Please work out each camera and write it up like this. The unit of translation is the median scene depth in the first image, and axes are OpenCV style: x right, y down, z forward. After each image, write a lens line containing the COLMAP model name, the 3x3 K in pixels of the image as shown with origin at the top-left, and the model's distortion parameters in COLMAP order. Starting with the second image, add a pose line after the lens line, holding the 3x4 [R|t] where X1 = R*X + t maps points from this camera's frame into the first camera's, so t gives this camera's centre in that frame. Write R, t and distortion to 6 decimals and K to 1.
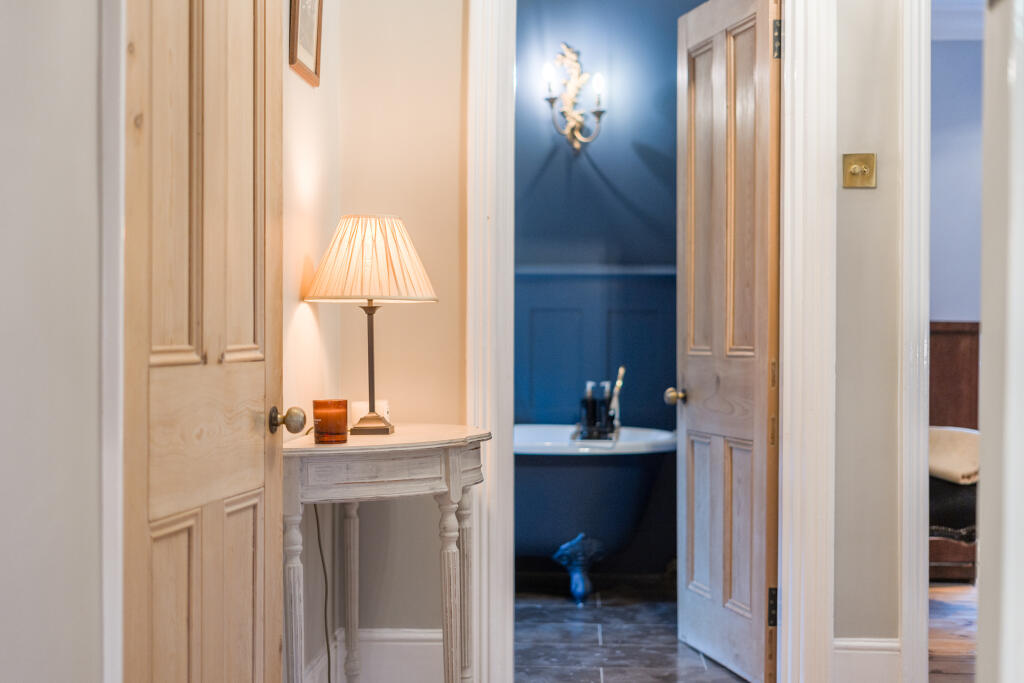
lens RADIAL K [[1493.1, 0, 512.2], [0, 1493.1, 340.4], [0, 0, 1]] dist [-0.017840, 0.000000]
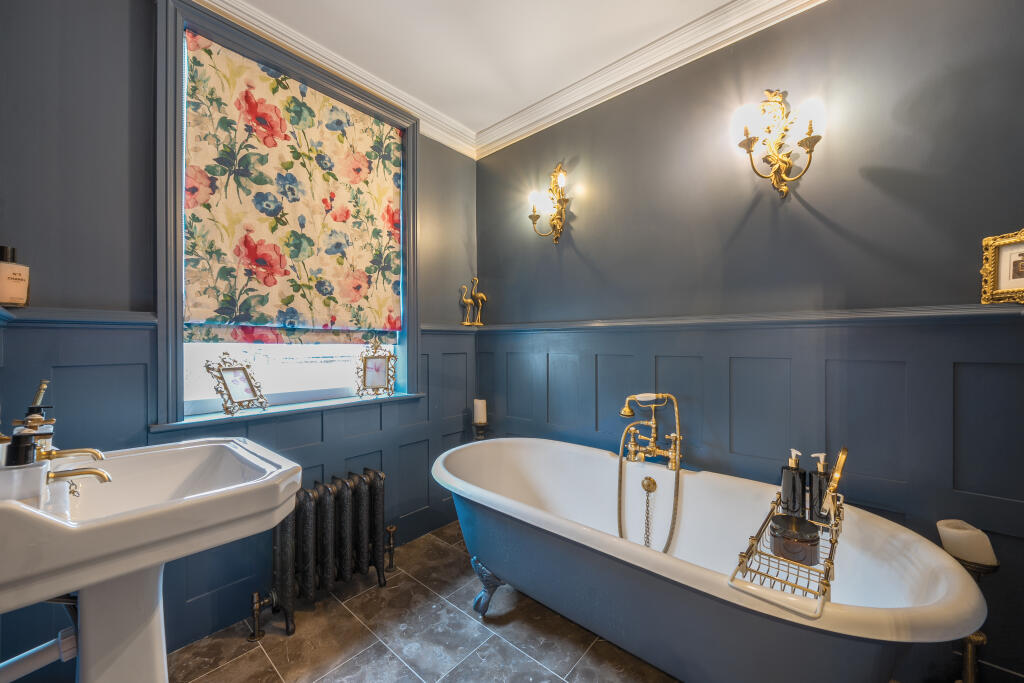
lens RADIAL K [[392.1, 0, 510.5], [0, 392.1, 340.7], [0, 0, 1]] dist [-0.001225, 0.000020]
pose [[0.795284, -0.011519, -0.606127, 0.055731], [-0.006513, 0.999599, -0.027542, -0.023348], [0.606202, 0.025851, 0.794891, 0.693265]]
